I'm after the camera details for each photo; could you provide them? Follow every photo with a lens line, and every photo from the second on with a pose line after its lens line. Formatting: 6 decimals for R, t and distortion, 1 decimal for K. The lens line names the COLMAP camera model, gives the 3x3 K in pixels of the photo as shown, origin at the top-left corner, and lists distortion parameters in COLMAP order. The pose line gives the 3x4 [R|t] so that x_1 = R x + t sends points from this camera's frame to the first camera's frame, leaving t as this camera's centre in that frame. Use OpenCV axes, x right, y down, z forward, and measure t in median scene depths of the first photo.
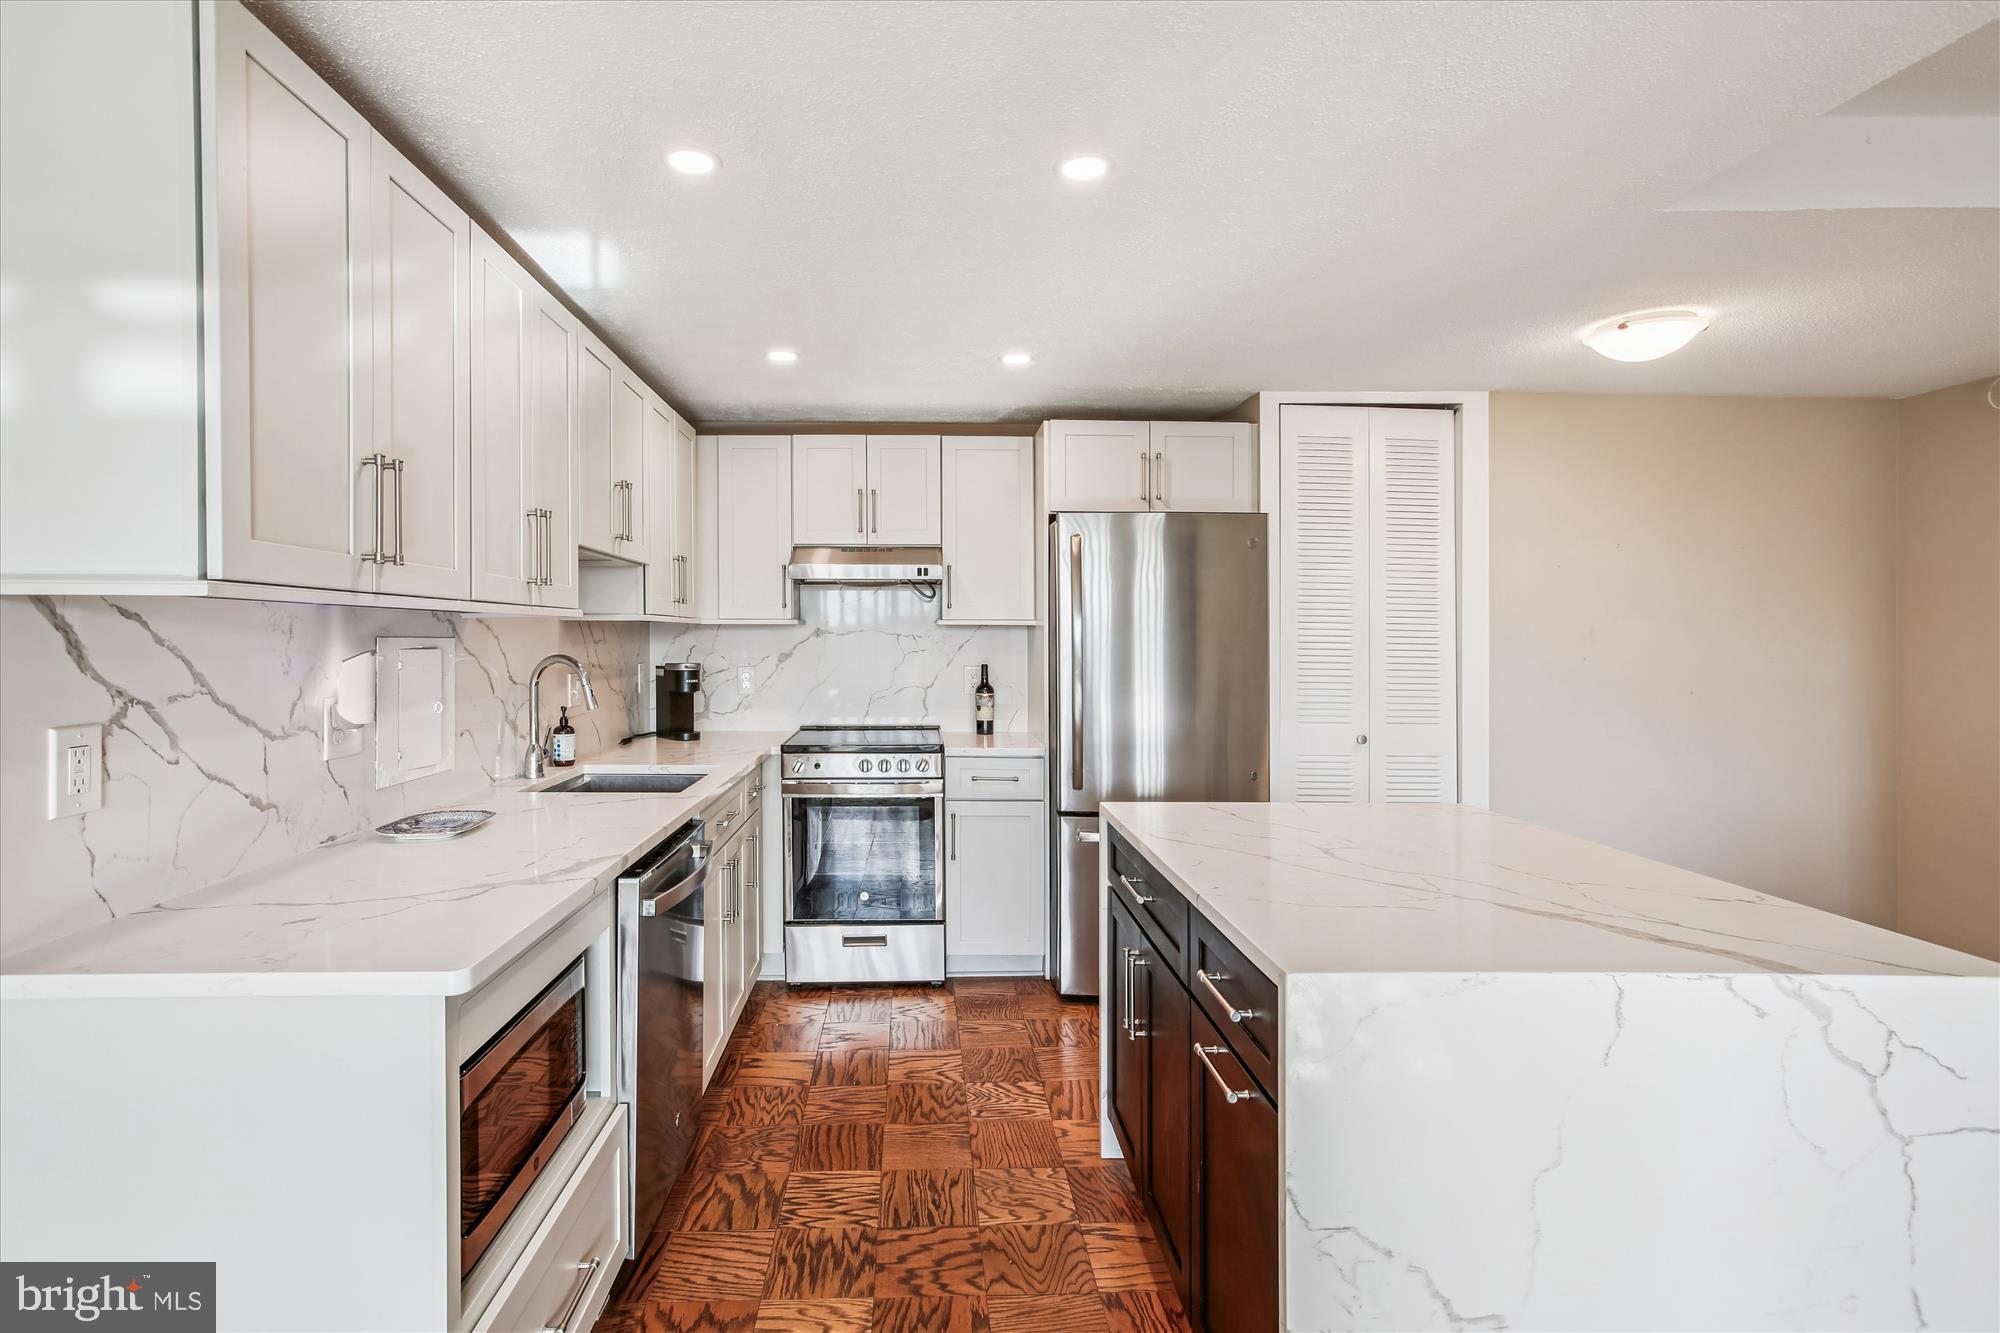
lens RADIAL K [[981.7, 0, 926.8], [0, 981.7, 656.2], [0, 0, 1]] dist [-0.001758, 0.000385]
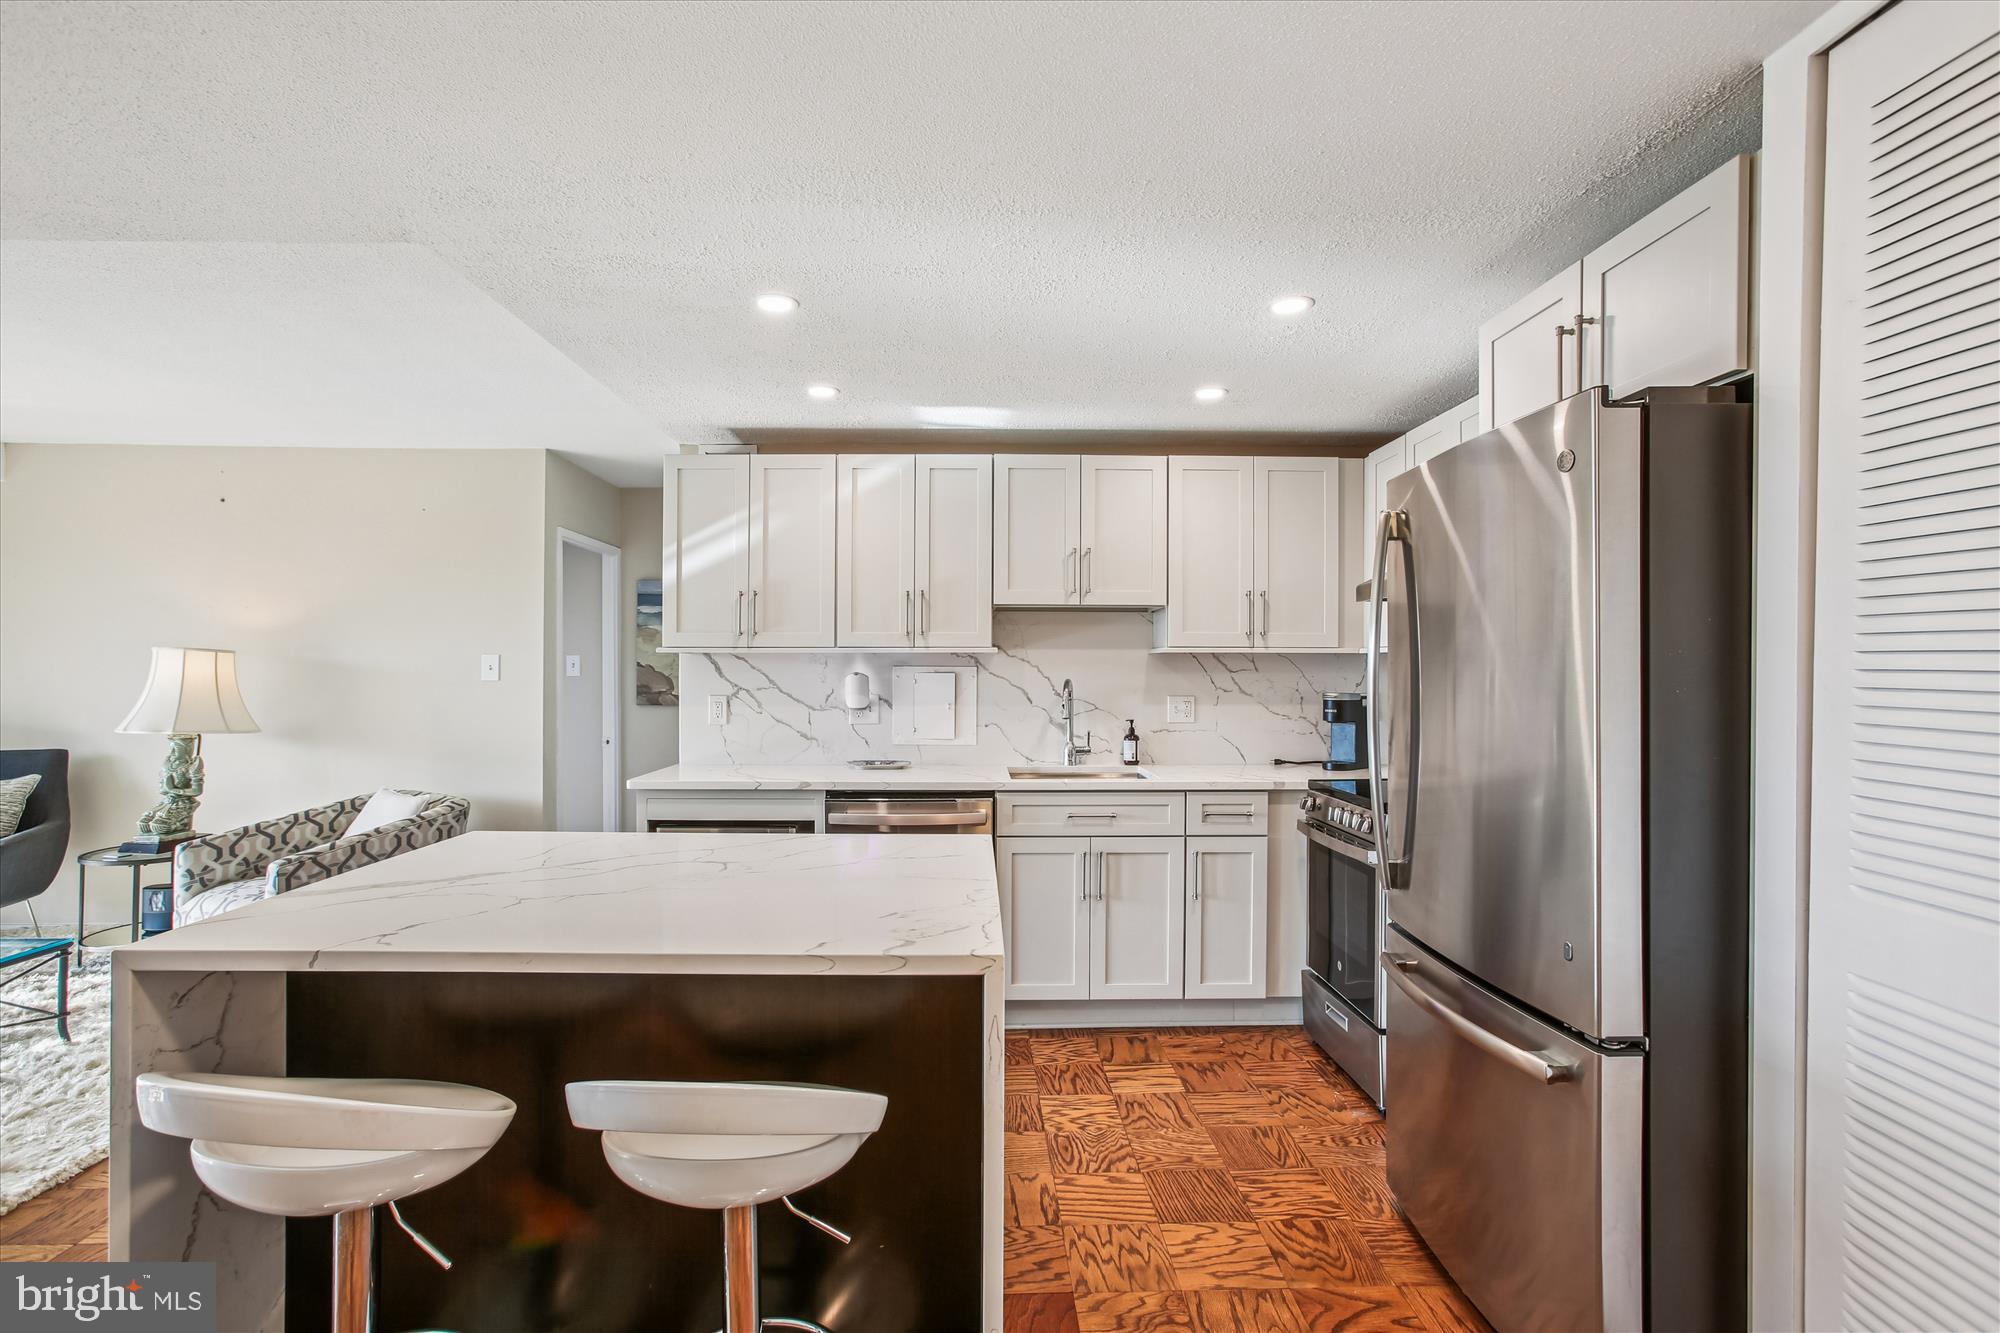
lens RADIAL K [[918.1, 0, 968.8], [0, 918.1, 656.7], [0, 0, 1]] dist [-0.027102, 0.000145]
pose [[-0.010996, -0.010662, -0.999883, 0.729005], [-0.020601, 0.999733, -0.010434, -0.012971], [0.999727, 0.020484, -0.011213, 0.669266]]
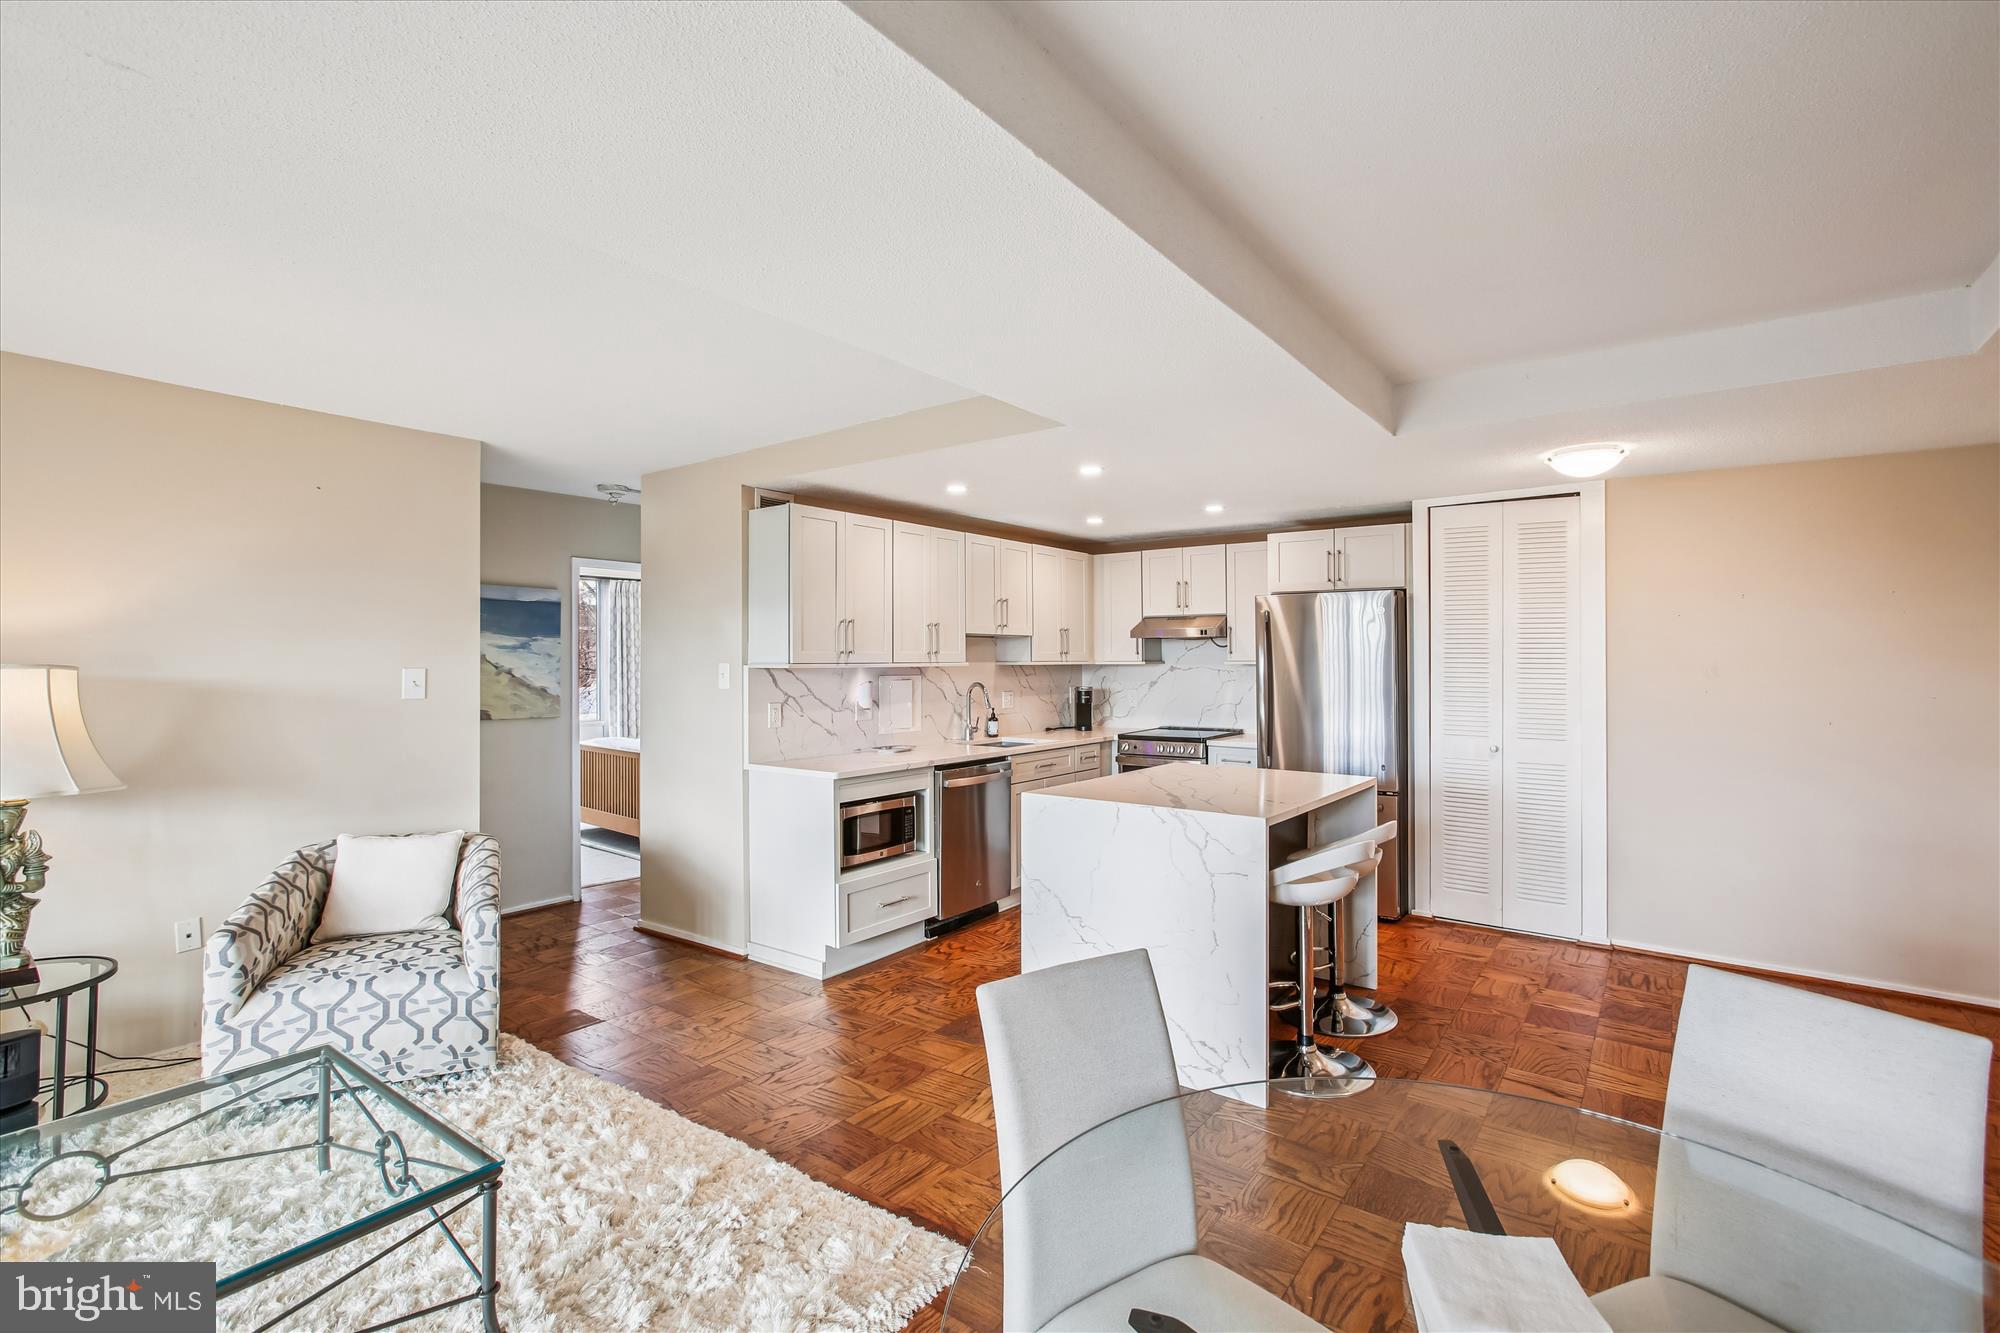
lens RADIAL K [[918.1, 0, 968.8], [0, 918.1, 656.7], [0, 0, 1]] dist [-0.027102, 0.000145]
pose [[0.775814, -0.010119, -0.630881, 0.670311], [-0.004893, 0.999745, -0.022053, -0.010566], [0.630943, 0.020196, 0.775566, -0.431401]]
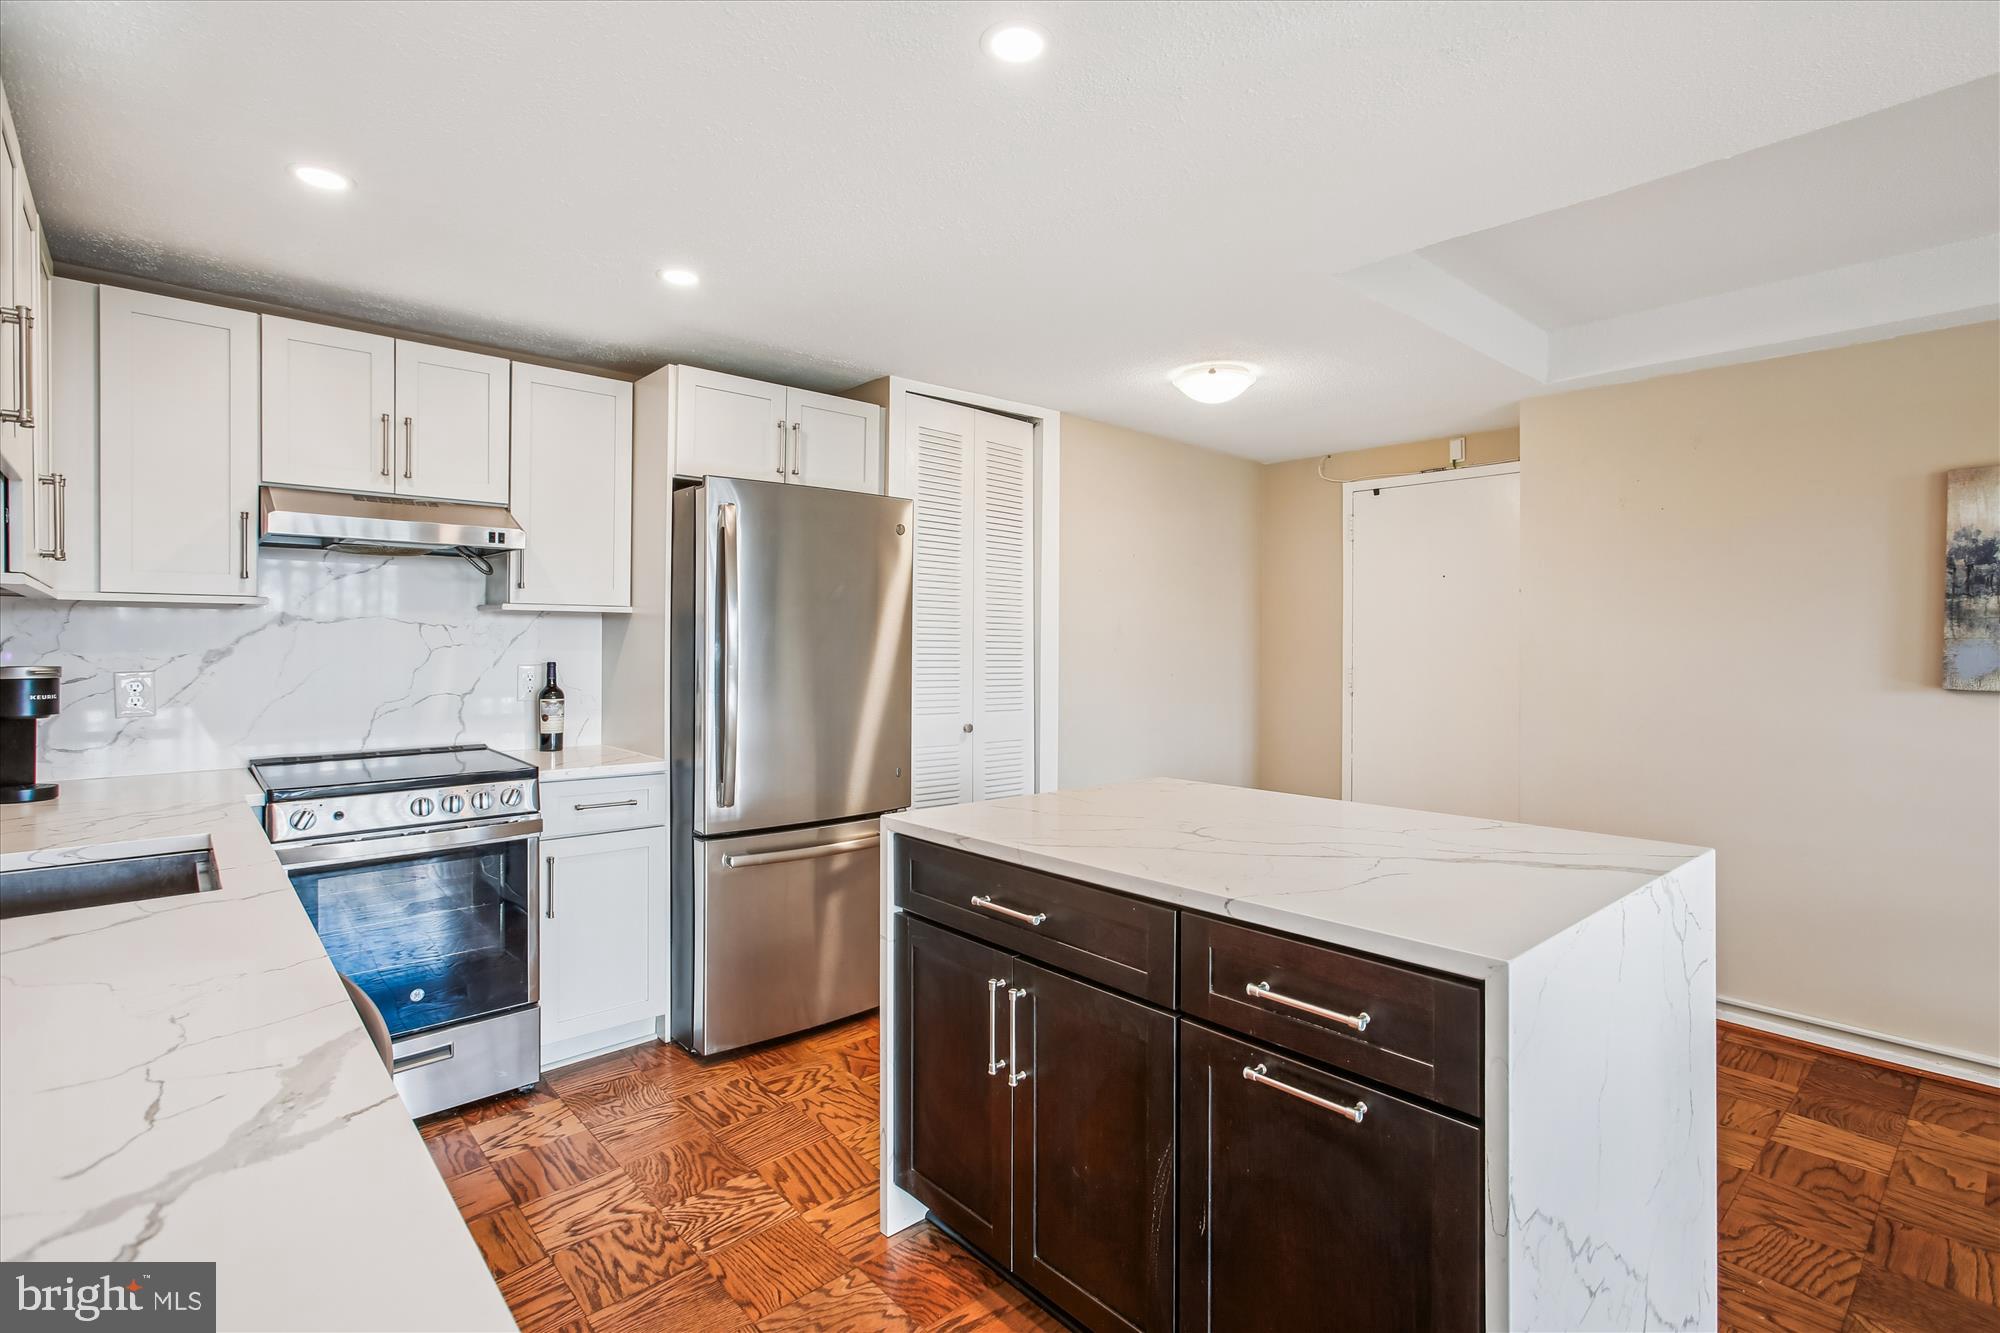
lens RADIAL K [[951.1, 0, 1016.0], [0, 951.1, 639.8], [0, 0, 1]] dist [-0.021266, 0.013452]
pose [[0.749189, -0.002205, 0.662353, -0.190017], [0.015629, 0.999775, -0.014350, 0.008565], [-0.662172, 0.021103, 0.749055, 0.212976]]
